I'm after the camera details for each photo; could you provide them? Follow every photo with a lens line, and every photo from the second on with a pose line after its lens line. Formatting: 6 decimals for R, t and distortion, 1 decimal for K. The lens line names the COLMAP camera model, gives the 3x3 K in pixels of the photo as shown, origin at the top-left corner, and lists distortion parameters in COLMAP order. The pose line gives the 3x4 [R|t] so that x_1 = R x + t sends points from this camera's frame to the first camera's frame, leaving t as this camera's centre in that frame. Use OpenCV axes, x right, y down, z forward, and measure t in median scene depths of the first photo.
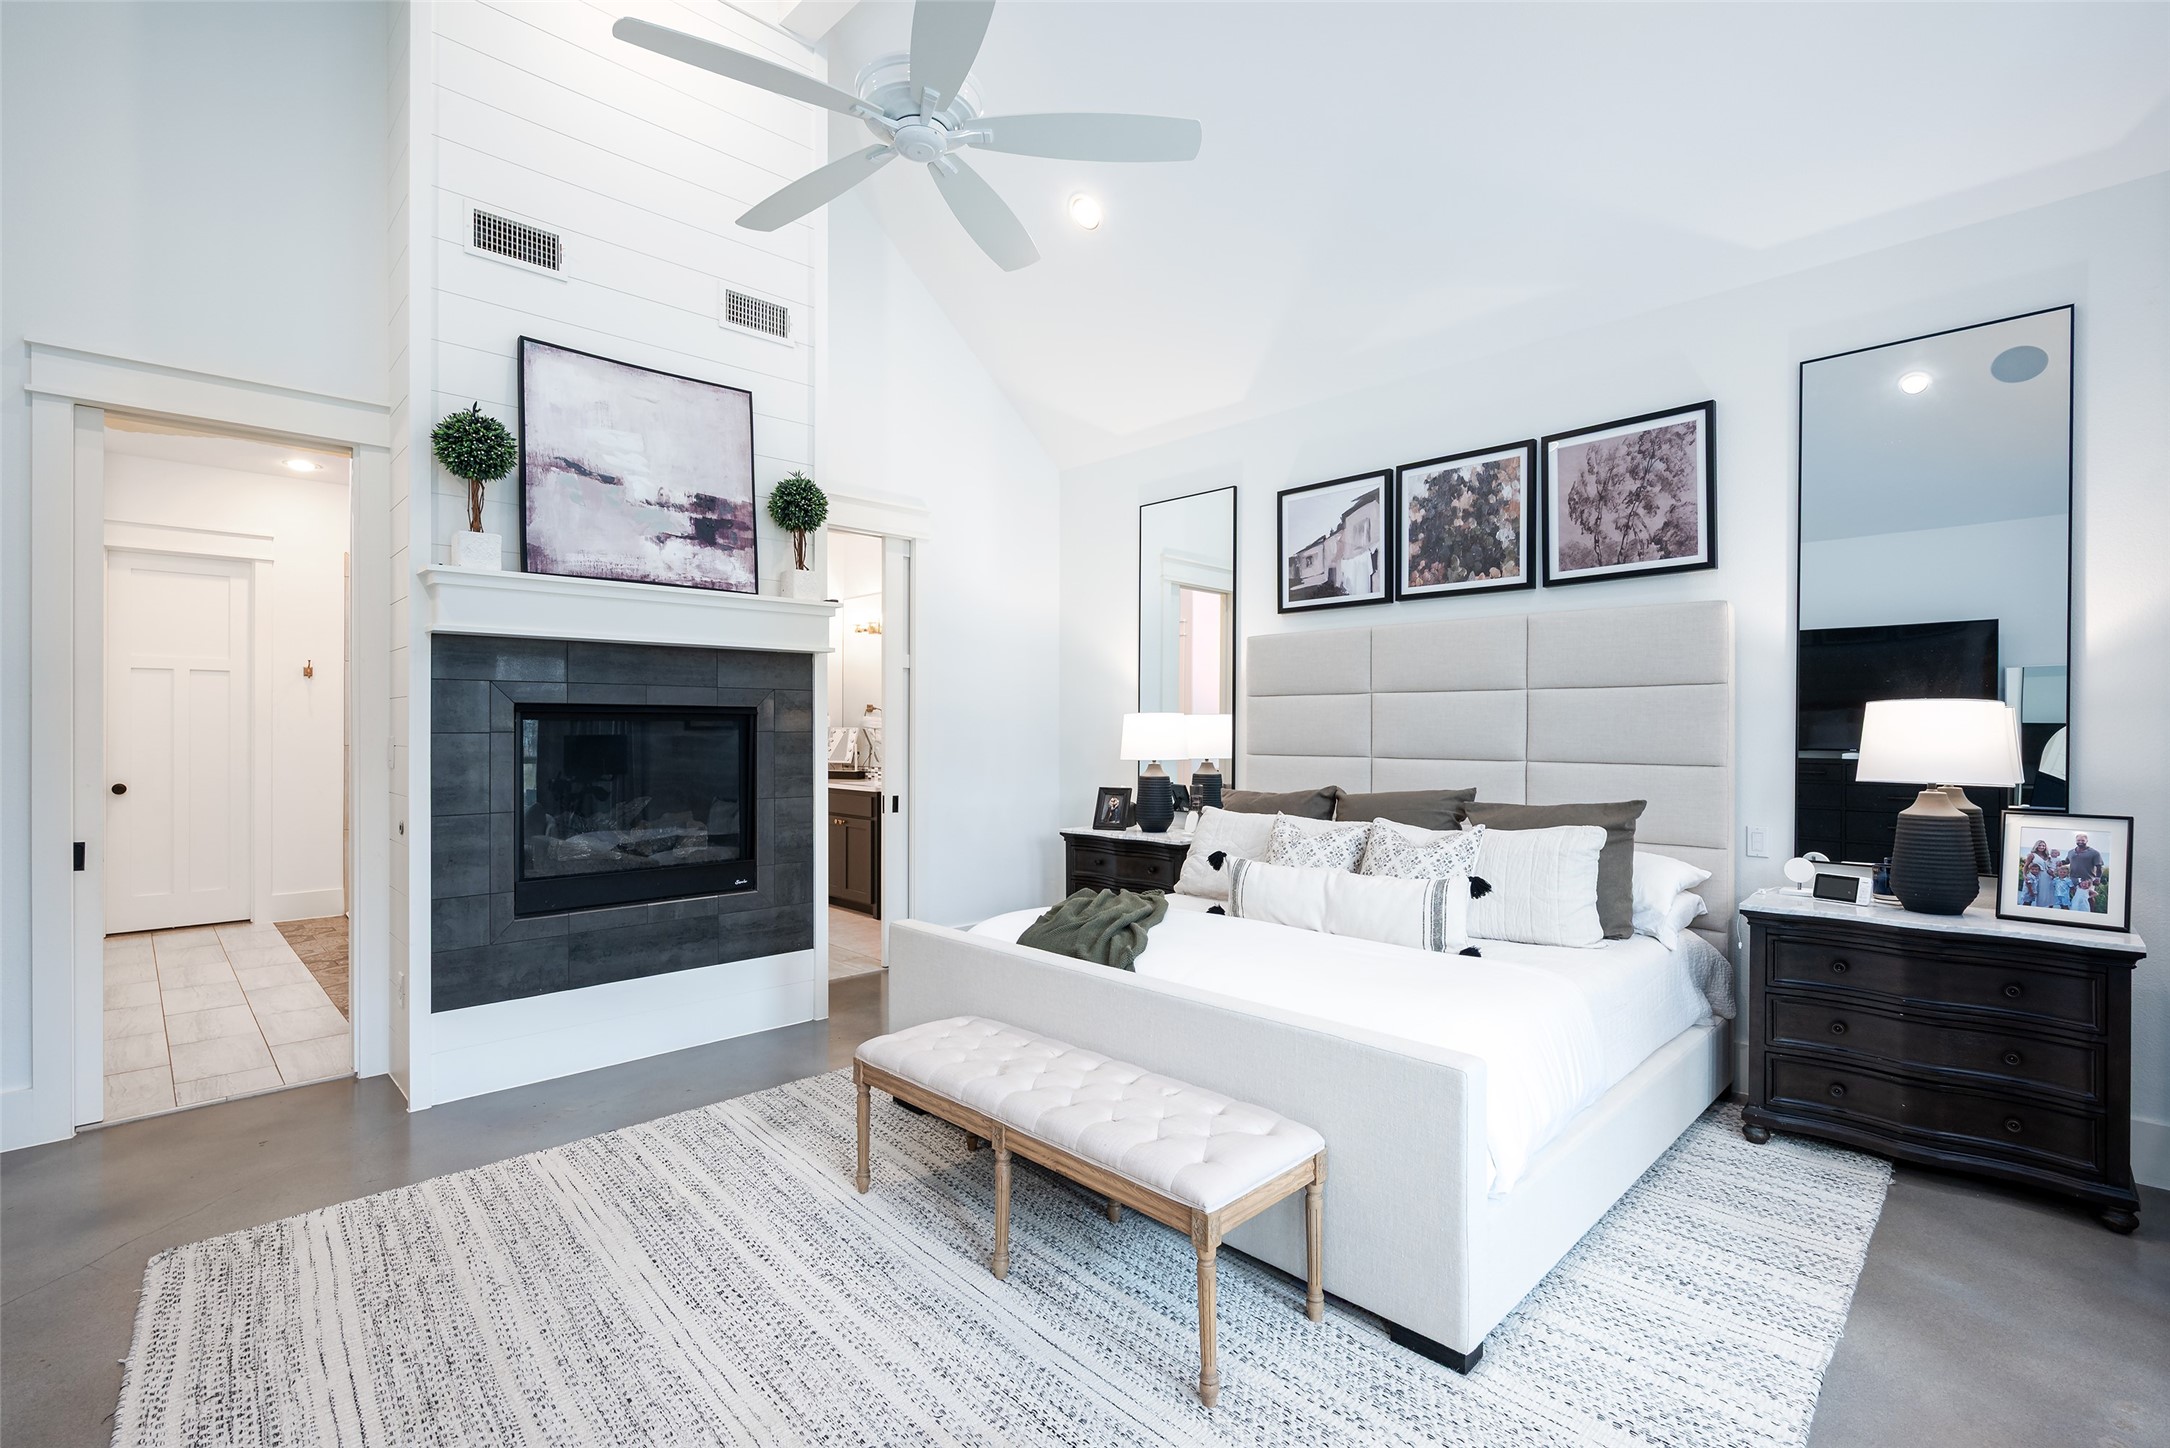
lens RADIAL K [[997.5, 0, 1085.0], [0, 997.5, 723.6], [0, 0, 1]] dist [-0.003892, -0.000182]
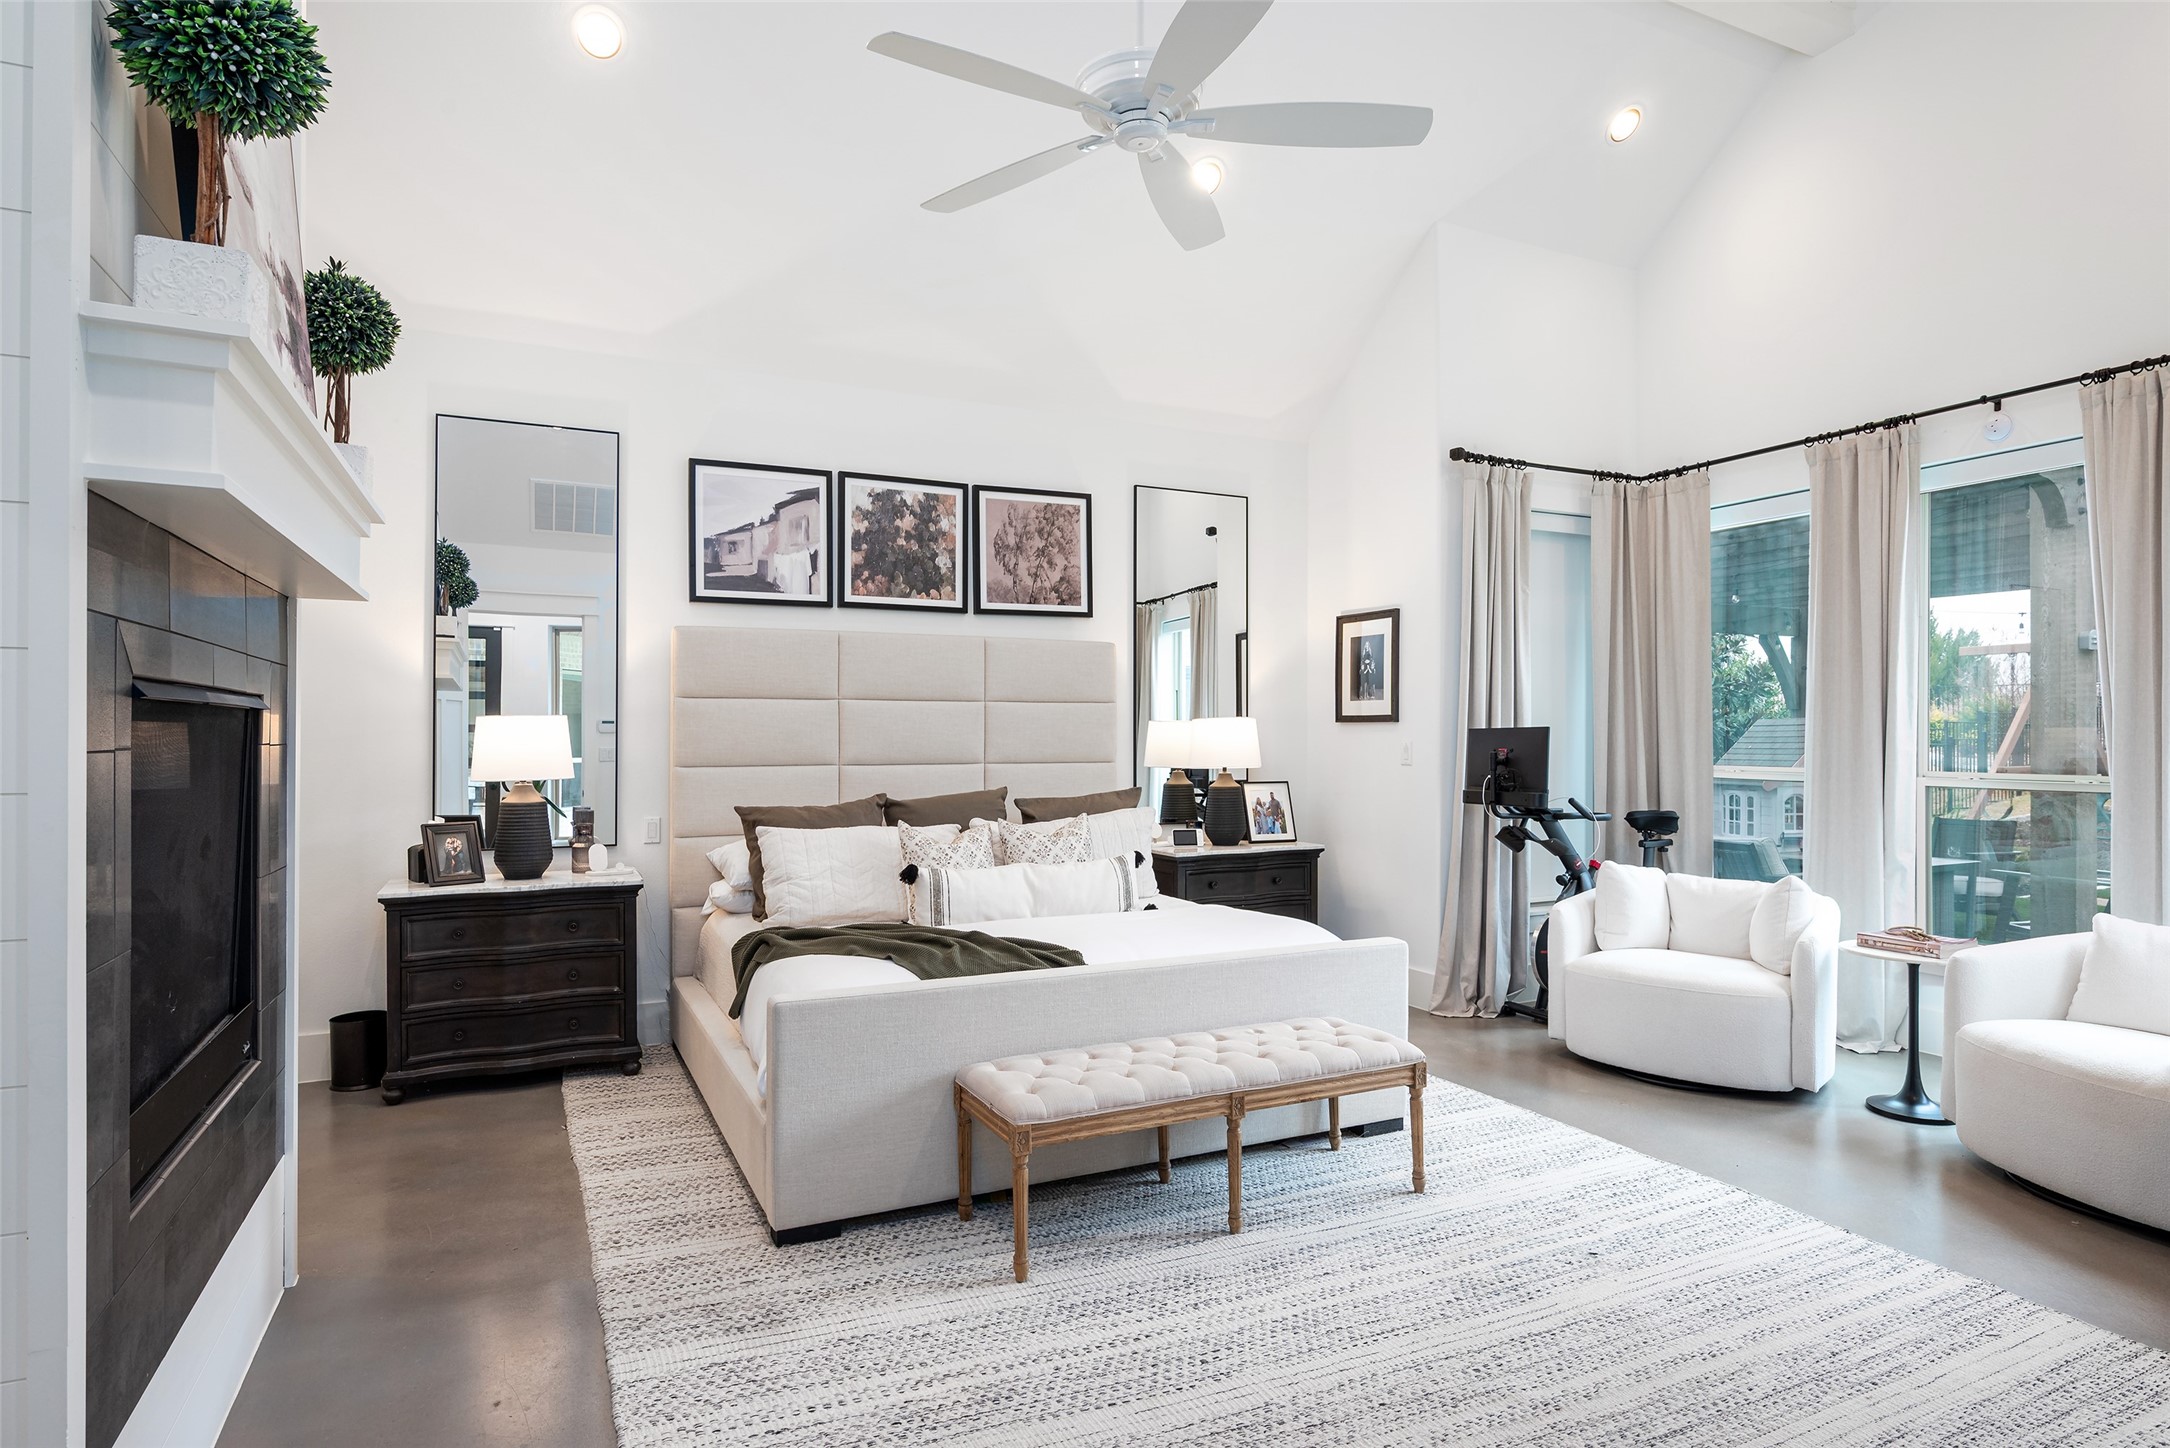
lens RADIAL K [[1190.0, 0, 1094.0], [0, 1190.0, 723.4], [0, 0, 1]] dist [-0.001817, -0.000824]
pose [[0.311998, 0.005017, 0.950069, -0.780558], [-0.004853, 0.999981, -0.003687, -0.003937], [-0.950070, -0.003461, 0.312017, 0.413404]]
